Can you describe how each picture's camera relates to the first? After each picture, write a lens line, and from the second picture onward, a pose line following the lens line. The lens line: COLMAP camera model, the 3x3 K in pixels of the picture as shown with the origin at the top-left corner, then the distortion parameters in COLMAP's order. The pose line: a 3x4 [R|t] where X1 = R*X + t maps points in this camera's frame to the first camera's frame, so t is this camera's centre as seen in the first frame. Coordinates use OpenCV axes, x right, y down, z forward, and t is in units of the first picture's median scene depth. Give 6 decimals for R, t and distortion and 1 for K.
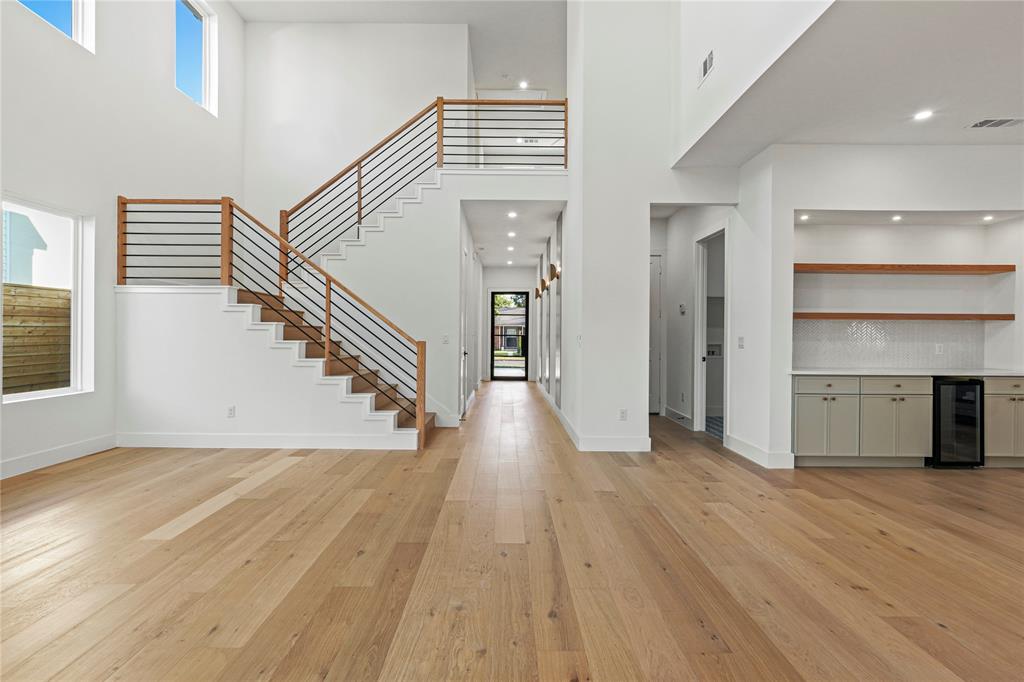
lens RADIAL K [[475.5, 0, 506.3], [0, 475.5, 336.0], [0, 0, 1]] dist [-0.002565, 0.000983]
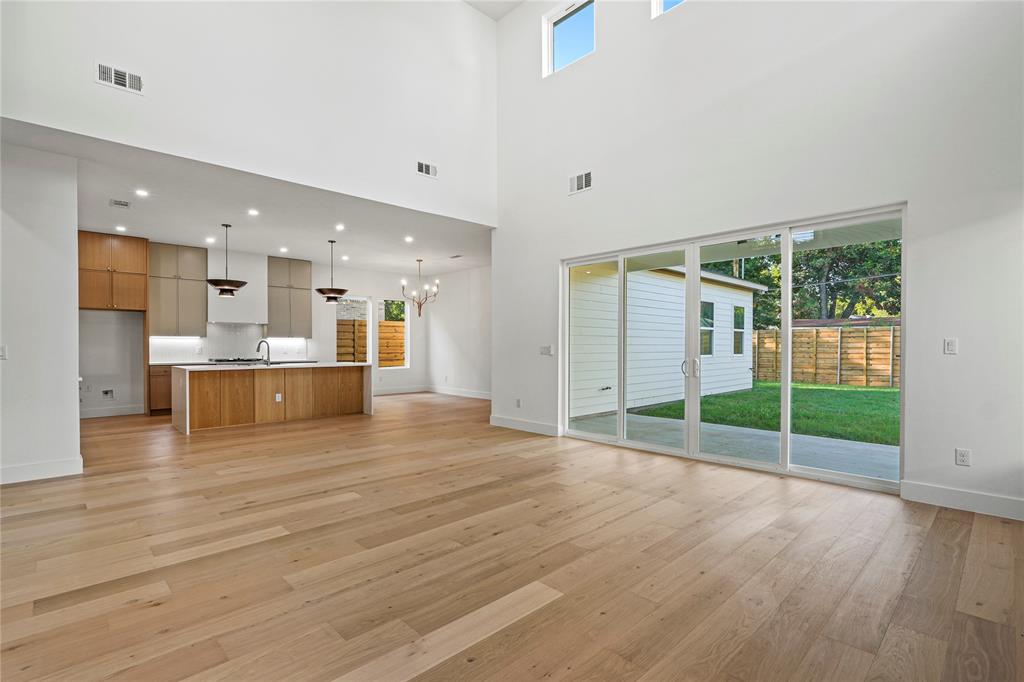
lens RADIAL K [[475.5, 0, 509.1], [0, 475.5, 346.8], [0, 0, 1]] dist [-0.002565, 0.000983]
pose [[-0.693634, -0.009681, 0.720262, -0.821843], [-0.003772, 0.999945, 0.009807, -0.009494], [-0.720318, 0.004086, -0.693632, 1.037072]]
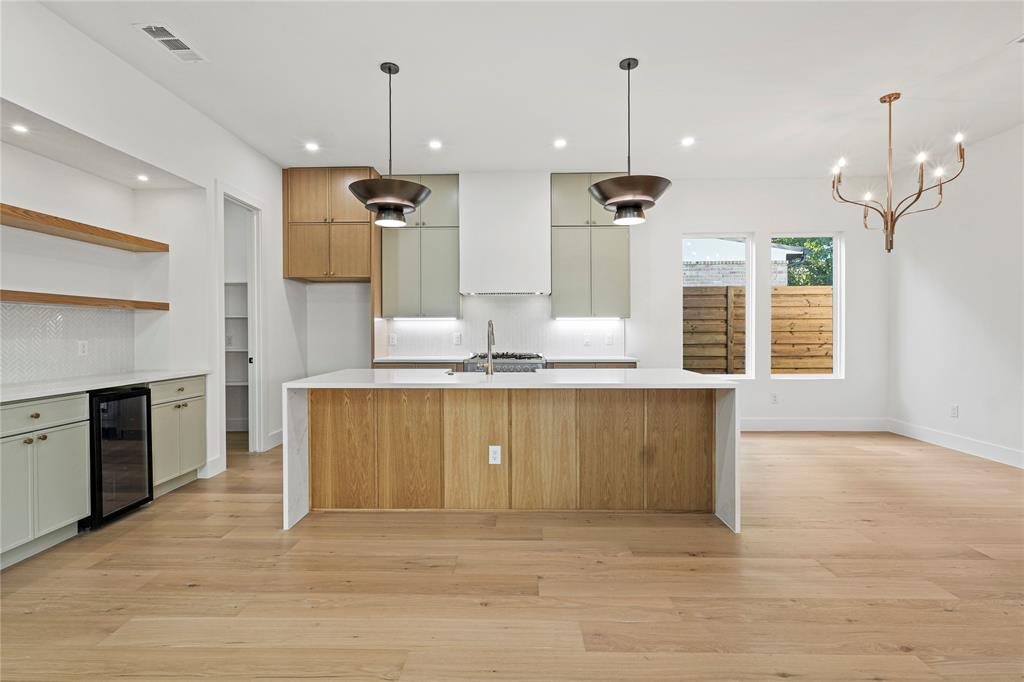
lens RADIAL K [[475.5, 0, 502.6], [0, 475.5, 334.8], [0, 0, 1]] dist [-0.002565, 0.000983]
pose [[0.033124, -0.013580, 0.999359, 0.269399], [0.005680, 0.999894, 0.013399, 0.002542], [-0.999435, 0.005233, 0.033197, 0.412220]]
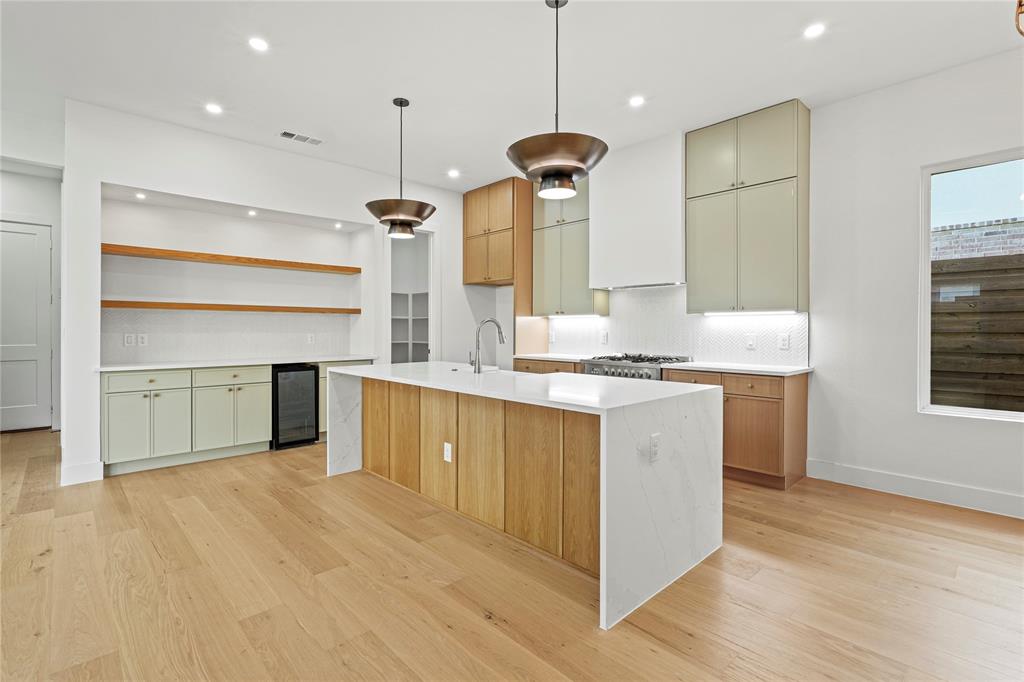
lens RADIAL K [[475.5, 0, 506.0], [0, 475.5, 332.8], [0, 0, 1]] dist [-0.002565, 0.000983]
pose [[0.734323, -0.011393, 0.678705, 0.559357], [0.004608, 0.999920, 0.011799, 0.002917], [-0.678785, -0.005537, 0.734316, -0.143128]]
